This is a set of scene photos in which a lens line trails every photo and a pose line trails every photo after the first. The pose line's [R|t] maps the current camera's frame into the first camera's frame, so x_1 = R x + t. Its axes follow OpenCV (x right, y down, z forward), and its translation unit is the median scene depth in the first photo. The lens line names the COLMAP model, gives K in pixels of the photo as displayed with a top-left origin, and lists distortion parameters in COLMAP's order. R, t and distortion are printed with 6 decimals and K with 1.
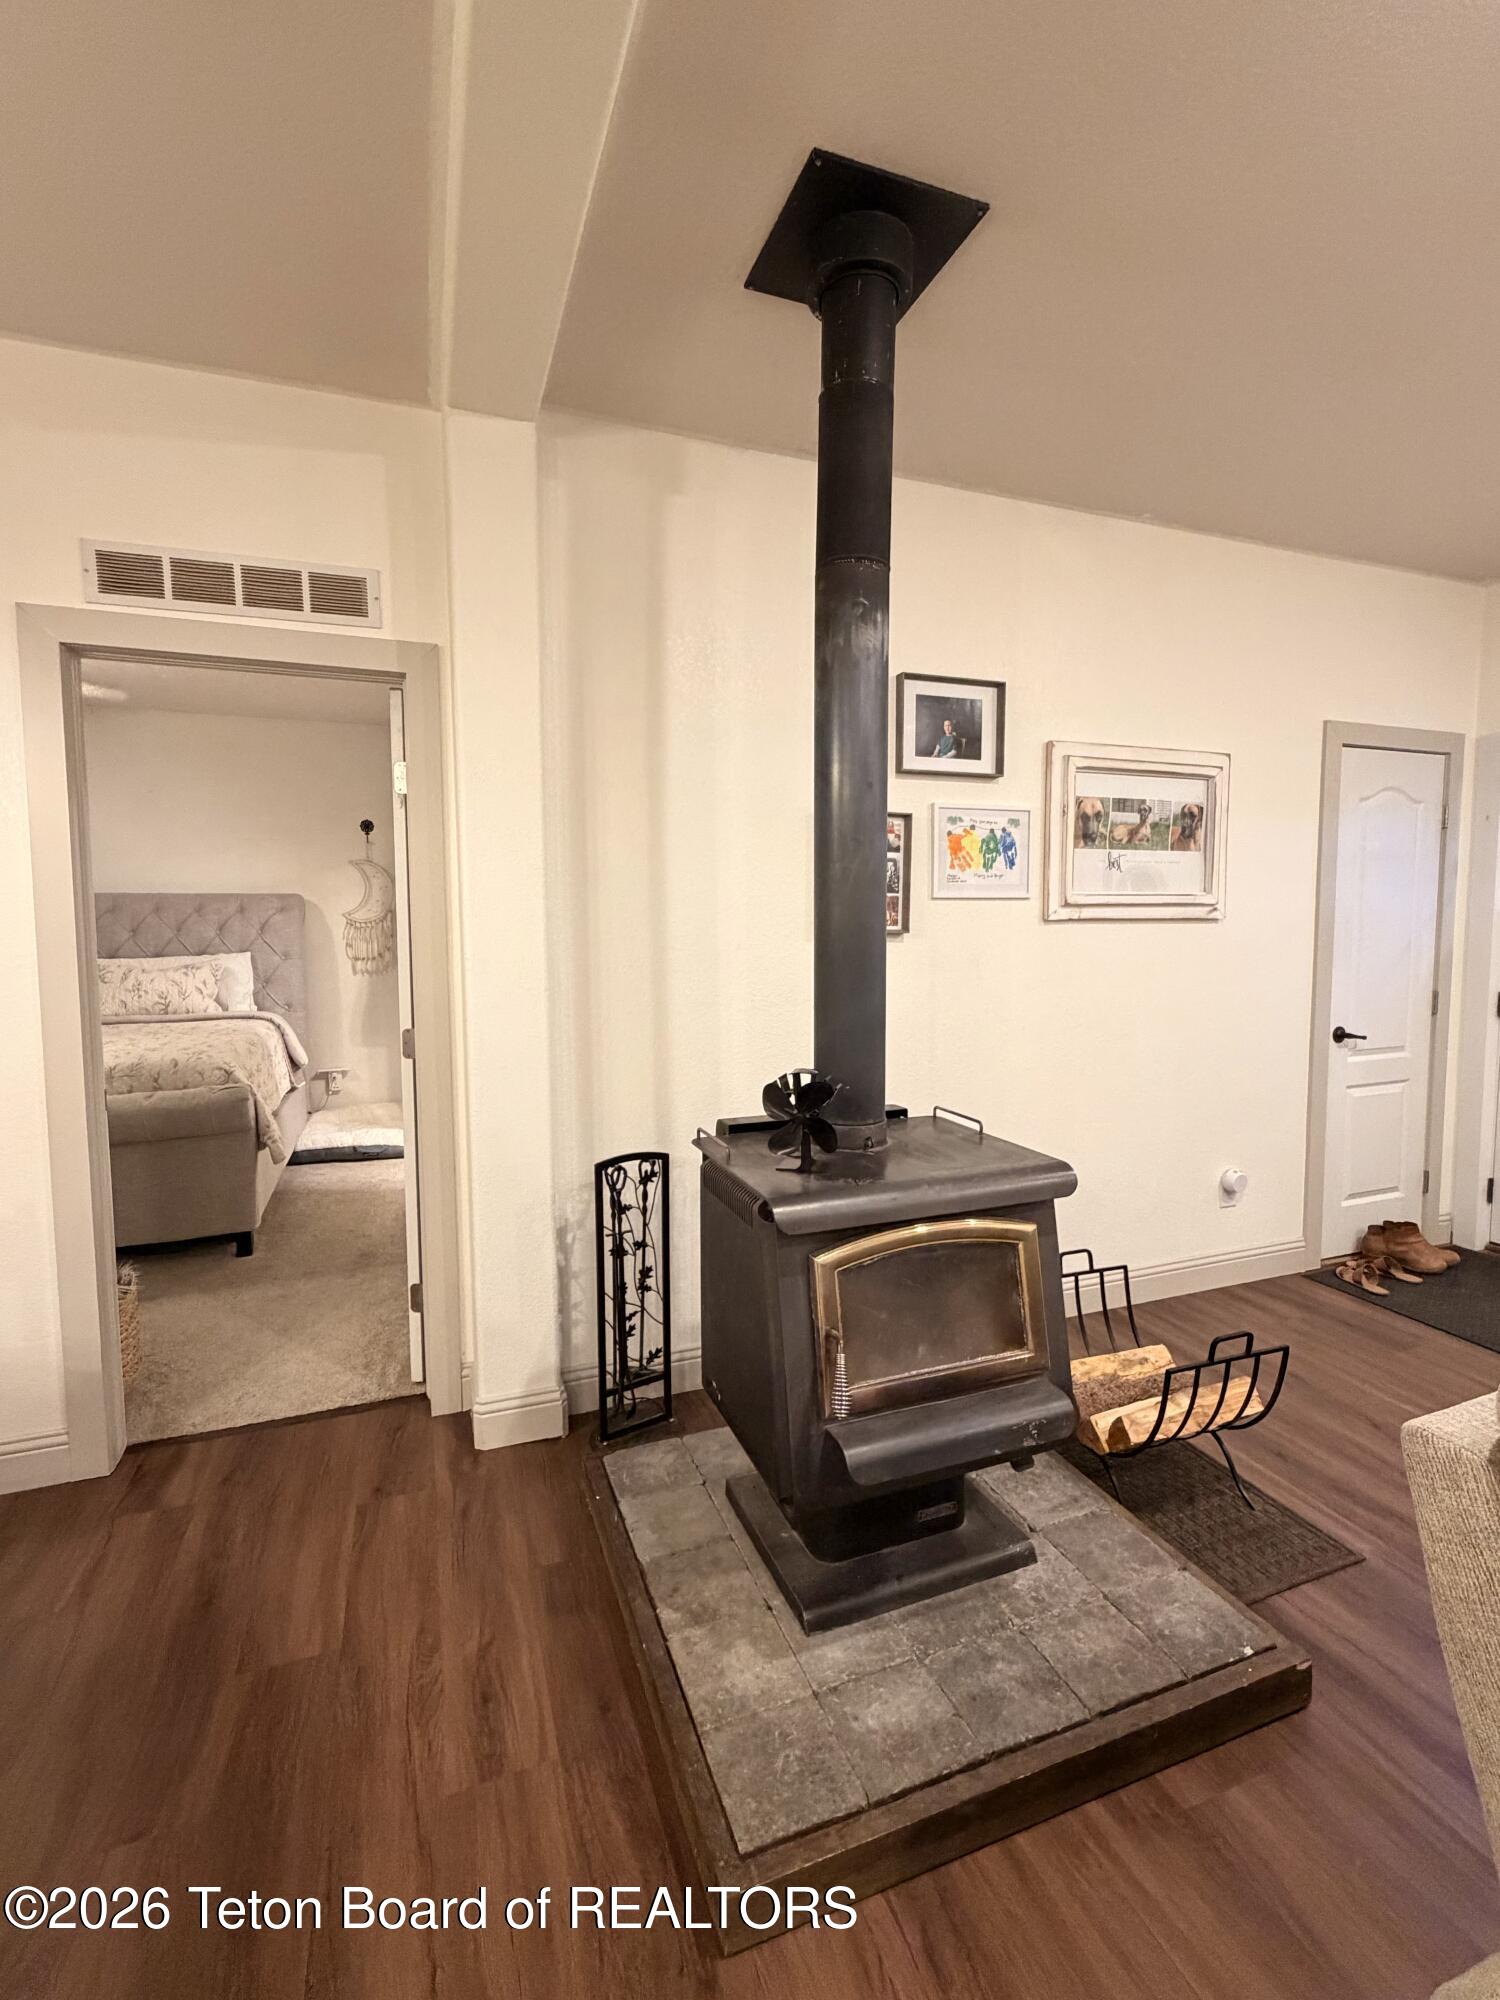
lens RADIAL K [[888.6, 0, 755.6], [0, 888.6, 997.6], [0, 0, 1]] dist [-0.002848, -0.000342]
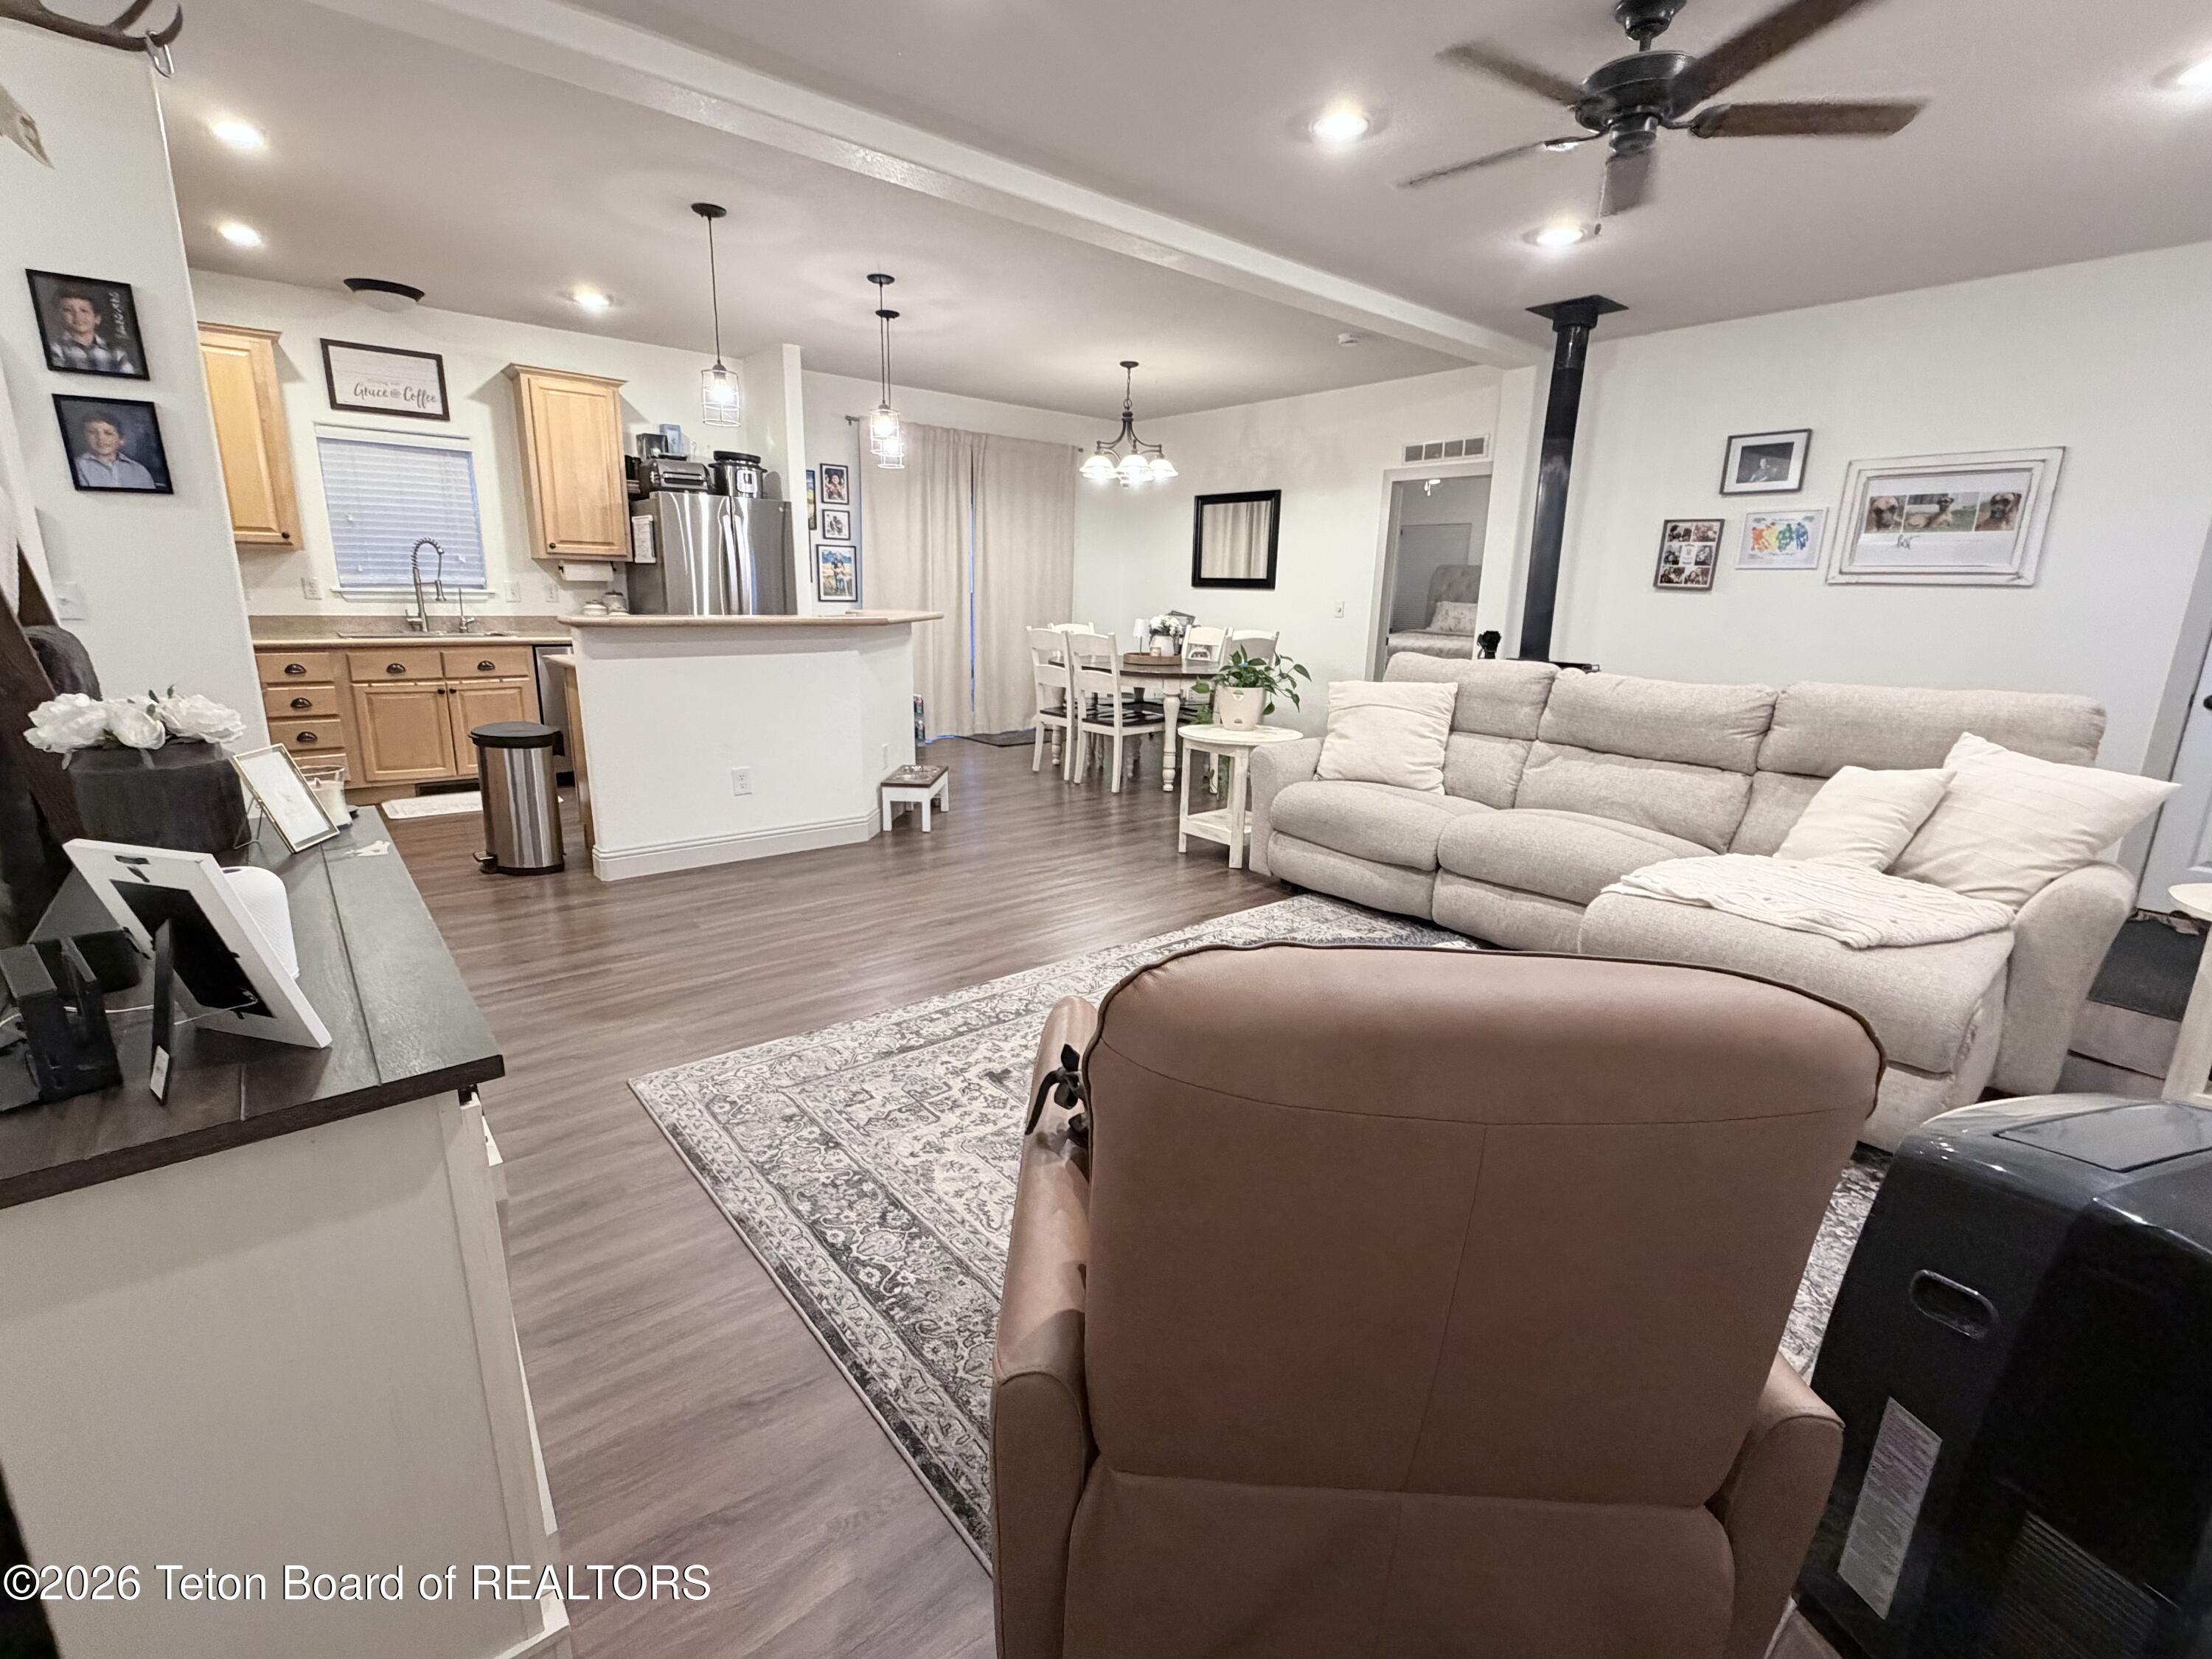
lens RADIAL K [[982.8, 0, 1103.4], [0, 982.8, 827.5], [0, 0, 1]] dist [-0.002848, -0.000342]
pose [[0.328123, 0.241849, -0.913151, 1.538882], [-0.100699, 0.970118, 0.220753, 0.071962], [0.939252, 0.019519, 0.342672, -0.724538]]
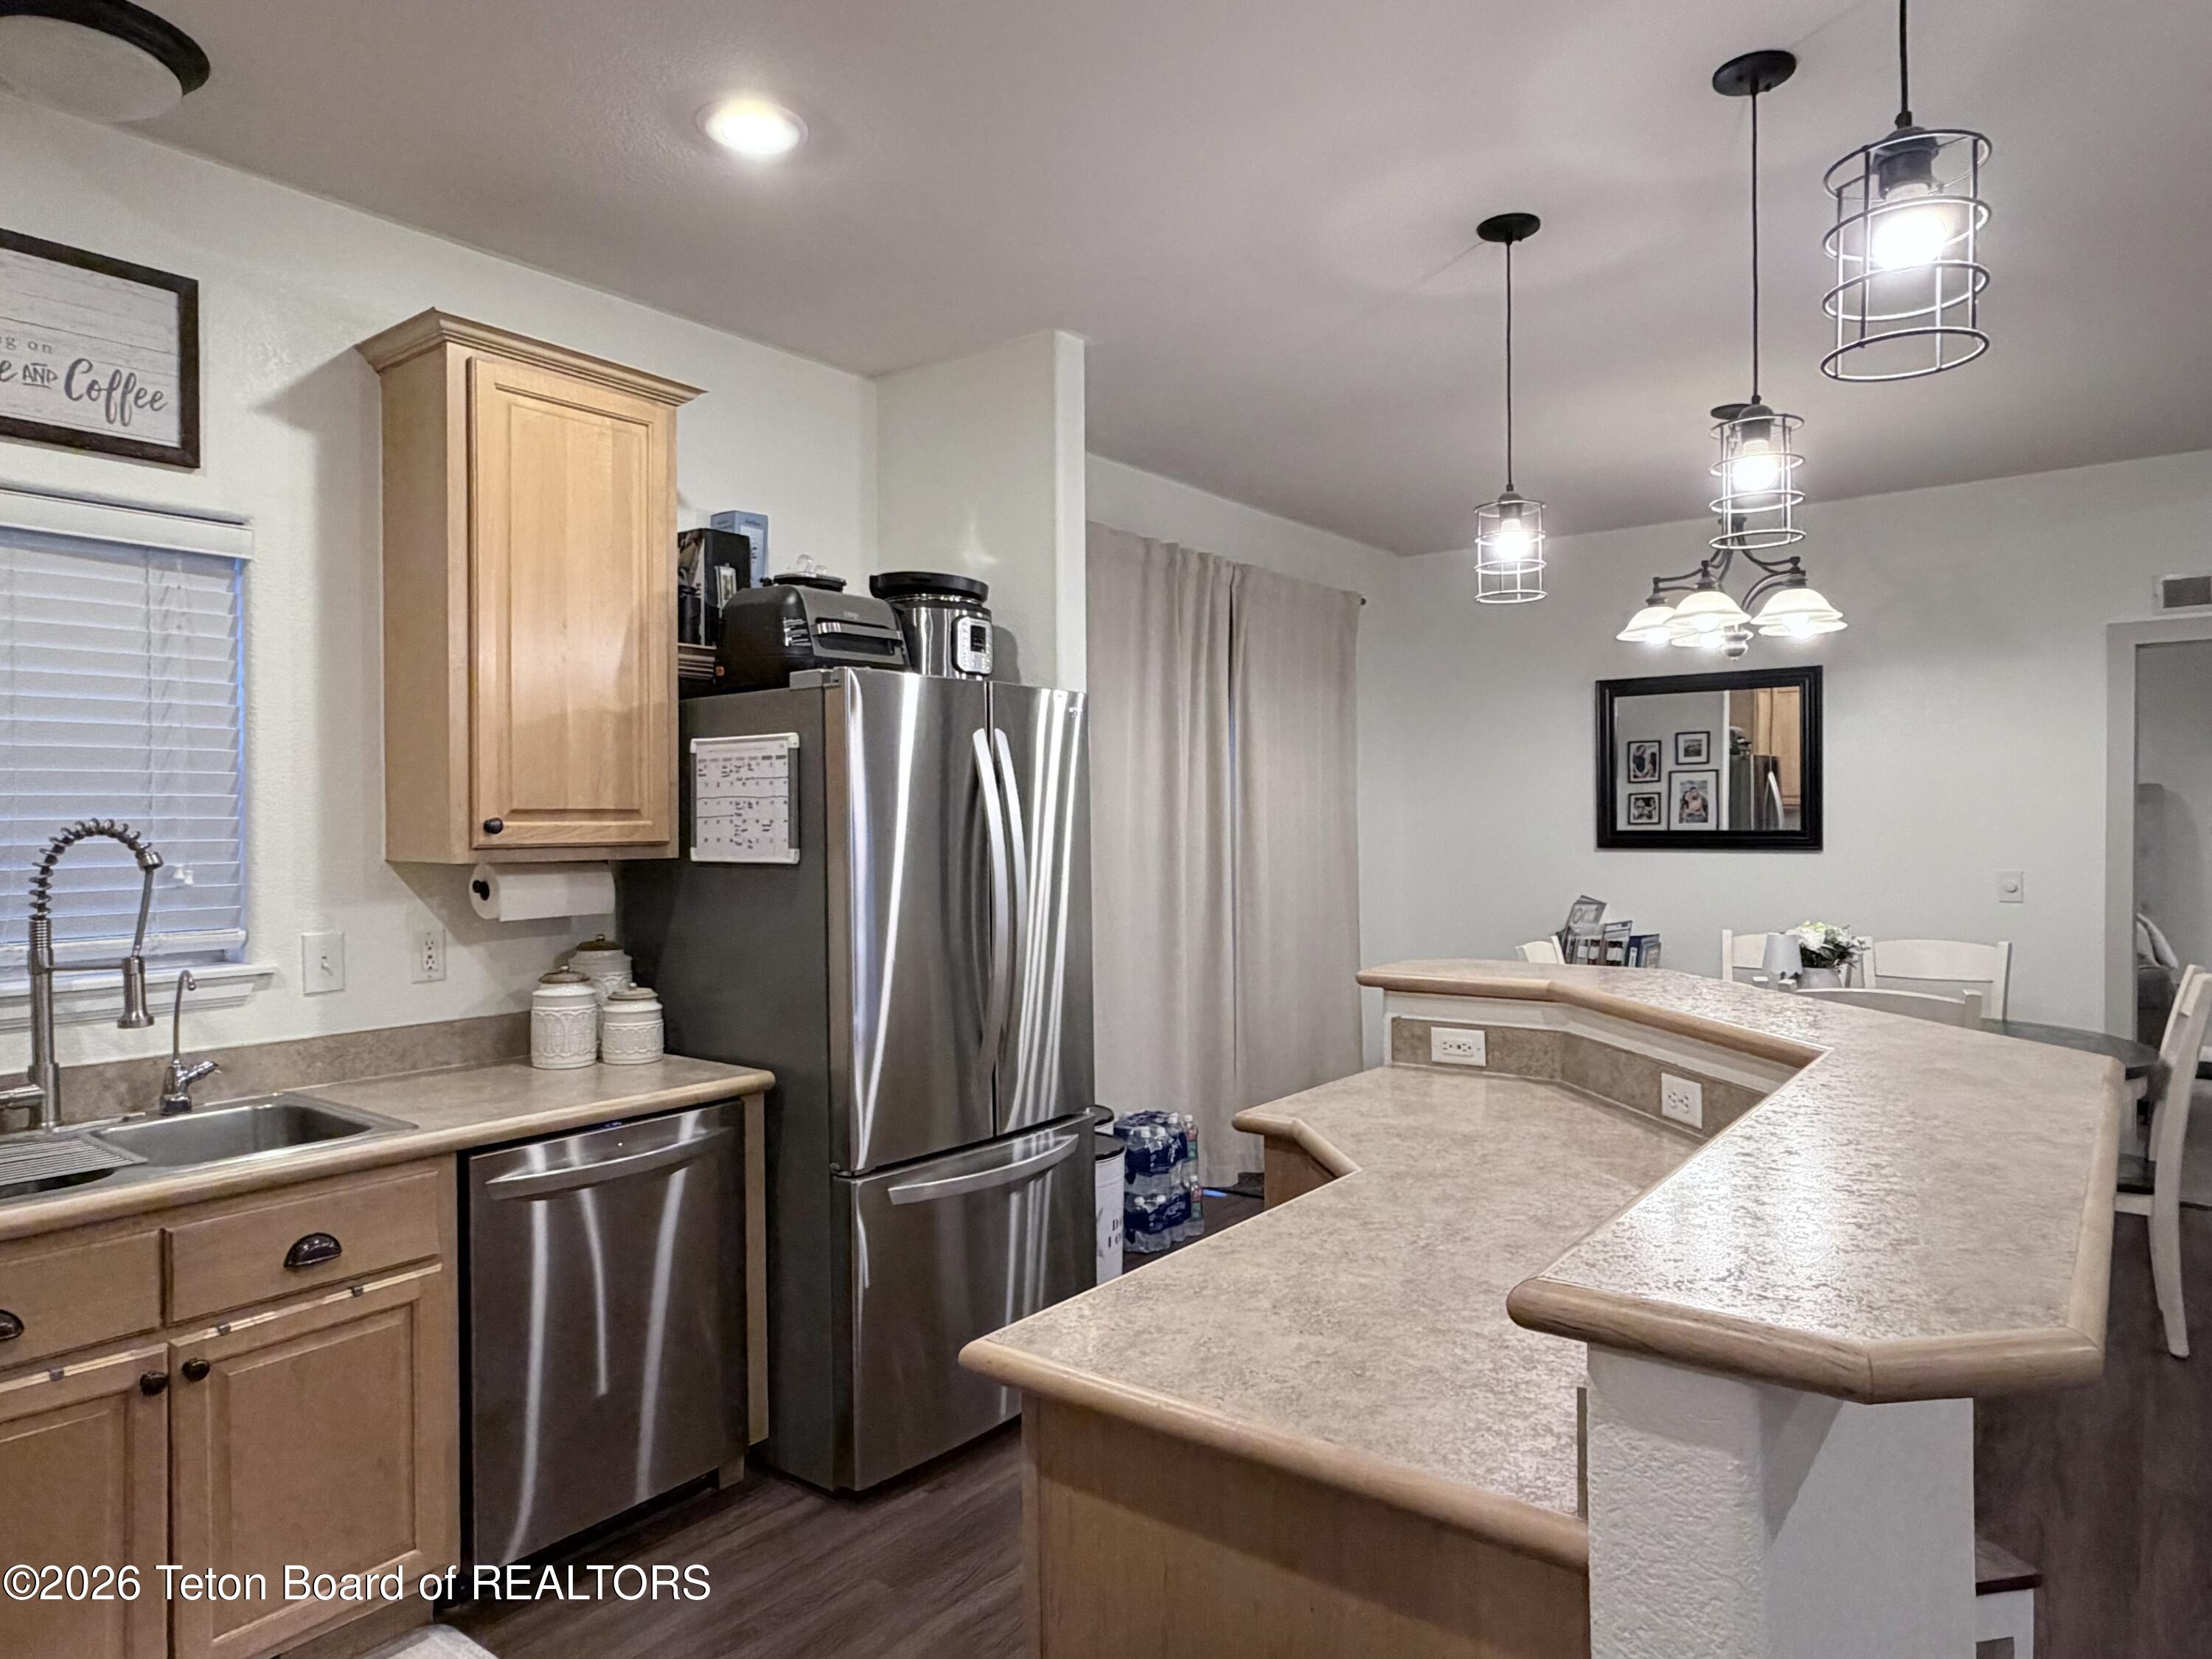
lens RADIAL K [[1372.8, 0, 1109.0], [0, 1372.8, 831.8], [0, 0, 1]] dist [-0.001600, -0.000771]
pose [[0.516465, 0.008124, -0.856270, 0.259511], [-0.061407, 0.997732, -0.027572, 0.073396], [0.854104, 0.066821, 0.515792, -1.211619]]
